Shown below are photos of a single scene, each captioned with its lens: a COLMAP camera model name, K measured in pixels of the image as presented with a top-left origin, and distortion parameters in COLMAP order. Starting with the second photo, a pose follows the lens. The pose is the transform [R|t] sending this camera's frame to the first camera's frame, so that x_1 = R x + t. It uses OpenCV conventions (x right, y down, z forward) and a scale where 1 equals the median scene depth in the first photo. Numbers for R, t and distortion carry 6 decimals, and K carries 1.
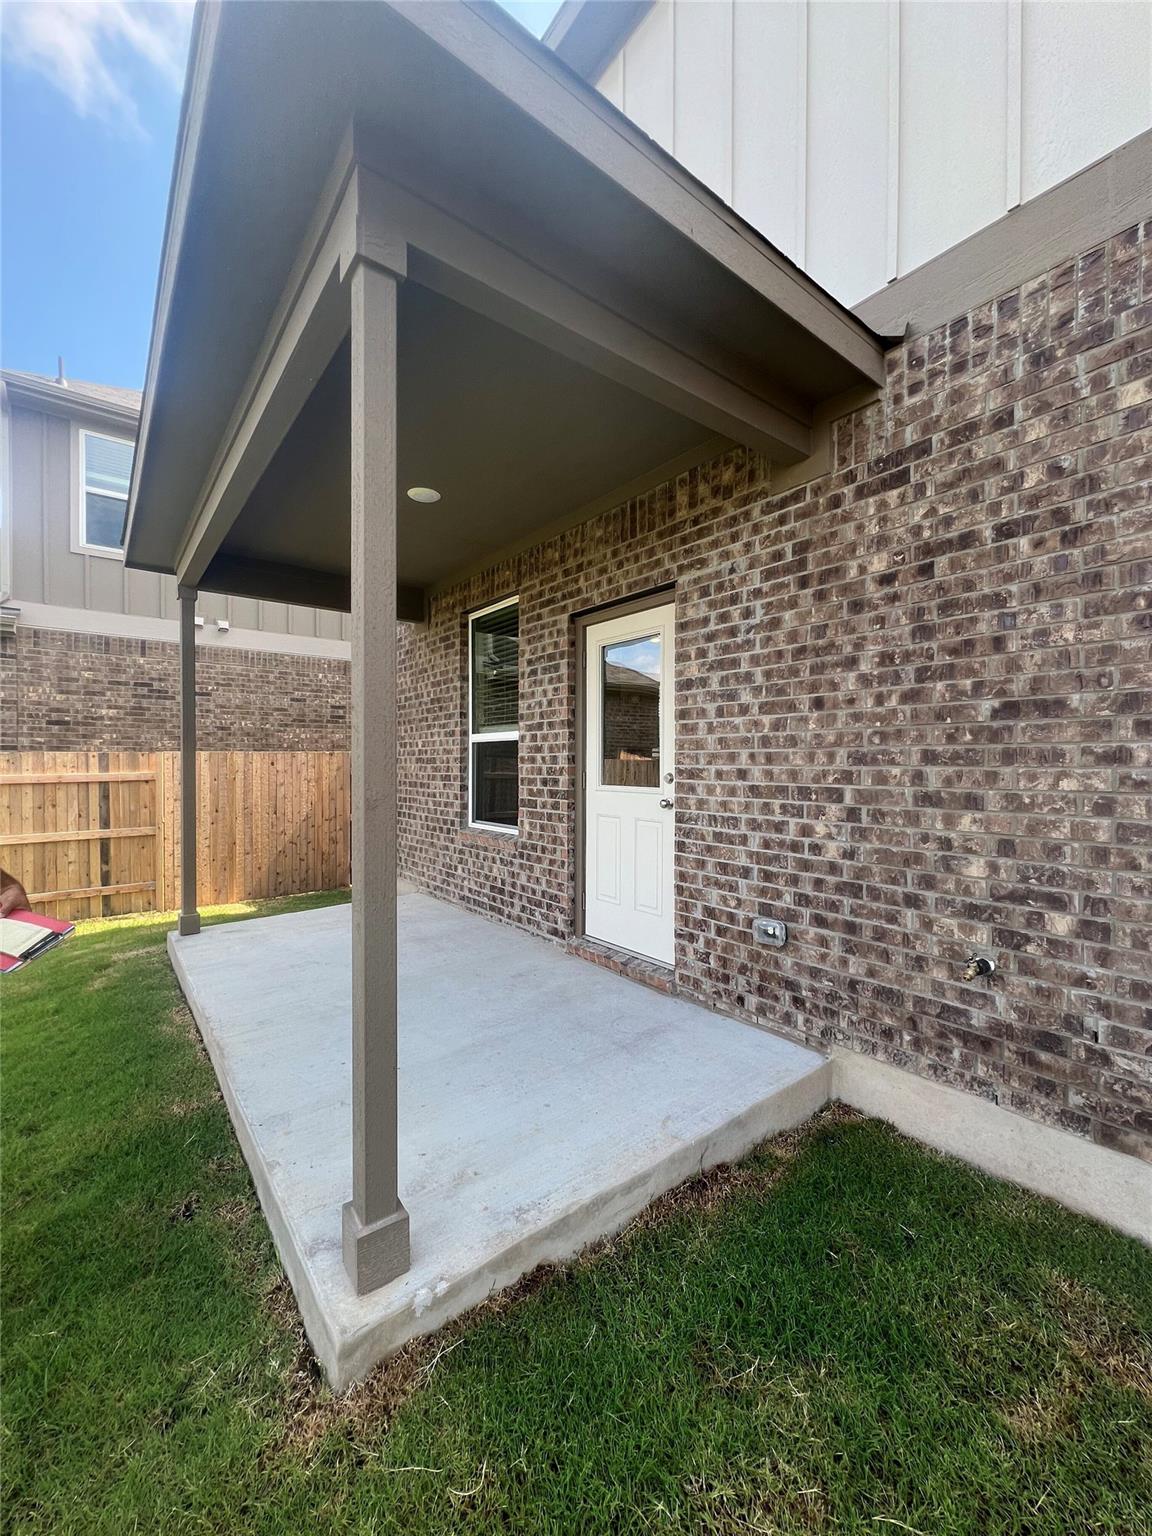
lens RADIAL K [[613.3, 0, 576.3], [0, 613.3, 767.8], [0, 0, 1]] dist [0.002714, 0.000178]
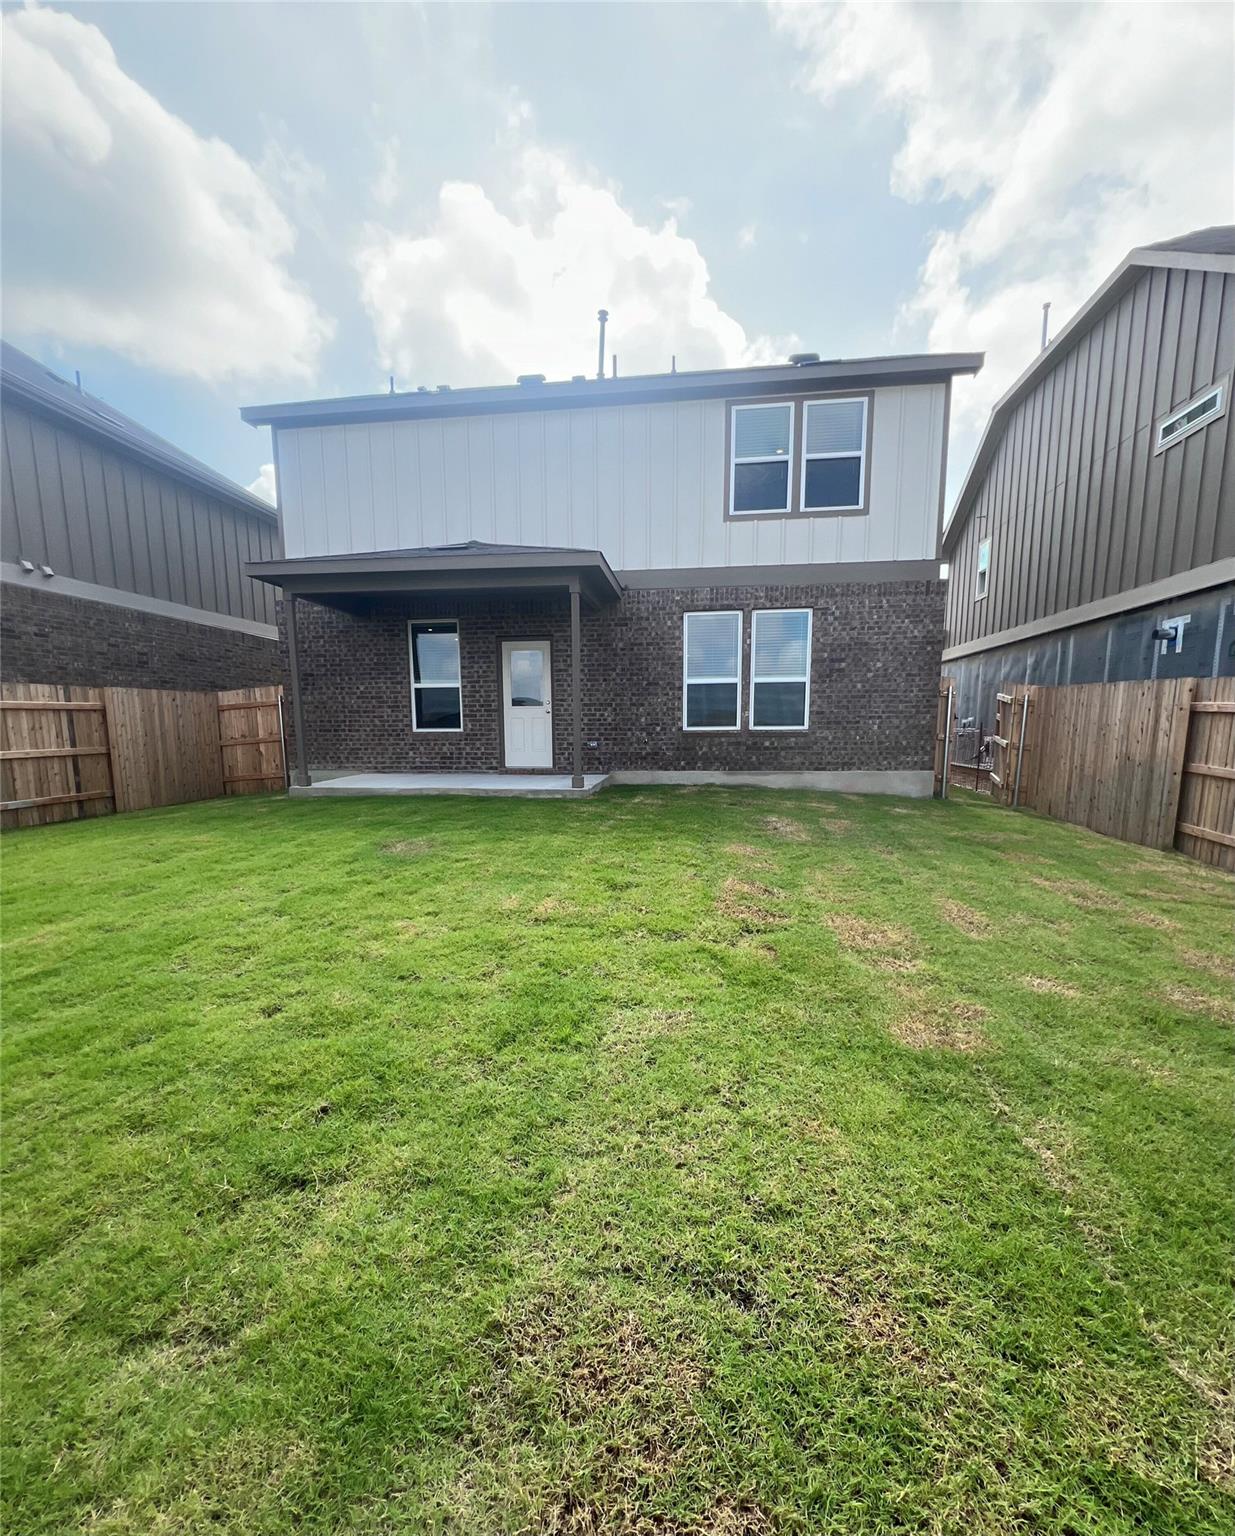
lens RADIAL K [[630.7, 0, 622.4], [0, 630.7, 812.3], [0, 0, 1]] dist [-0.001313, -0.000077]
pose [[0.712598, -0.100321, 0.694363, -1.411428], [0.010874, 0.991184, 0.132046, 0.116413], [-0.701489, -0.086544, 0.707406, -1.146803]]
